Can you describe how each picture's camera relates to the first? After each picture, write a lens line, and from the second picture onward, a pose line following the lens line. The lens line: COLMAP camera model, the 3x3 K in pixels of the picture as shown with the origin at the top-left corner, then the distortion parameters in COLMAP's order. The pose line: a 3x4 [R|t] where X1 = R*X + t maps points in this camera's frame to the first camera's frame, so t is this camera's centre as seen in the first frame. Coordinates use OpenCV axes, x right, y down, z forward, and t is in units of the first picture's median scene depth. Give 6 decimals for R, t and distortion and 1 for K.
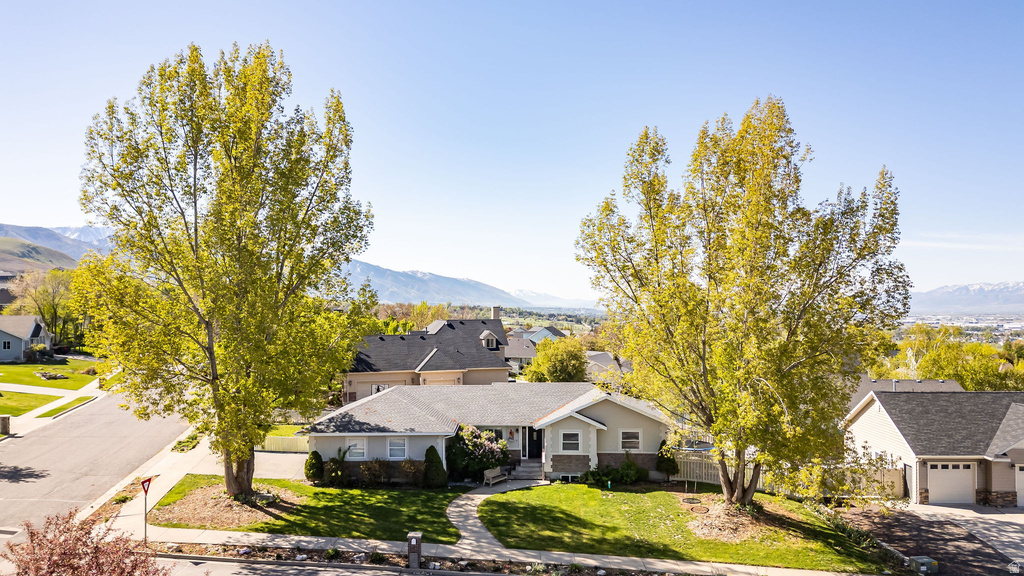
lens RADIAL K [[713.8, 0, 511.2], [0, 713.8, 291.6], [0, 0, 1]] dist [0.031118, -0.013883]
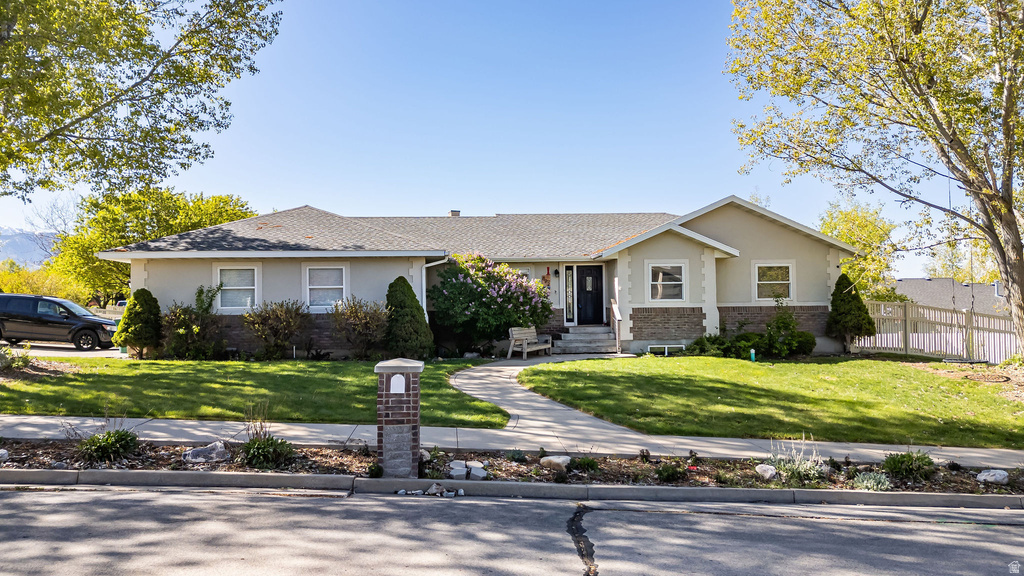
lens RADIAL K [[713.8, 0, 512.7], [0, 713.8, 293.7], [0, 0, 1]] dist [0.031118, -0.013883]
pose [[0.994006, -0.003905, 0.109258, -0.088017], [0.004160, 0.999989, -0.002103, 0.226600], [-0.109248, 0.002545, 0.994011, 0.513752]]
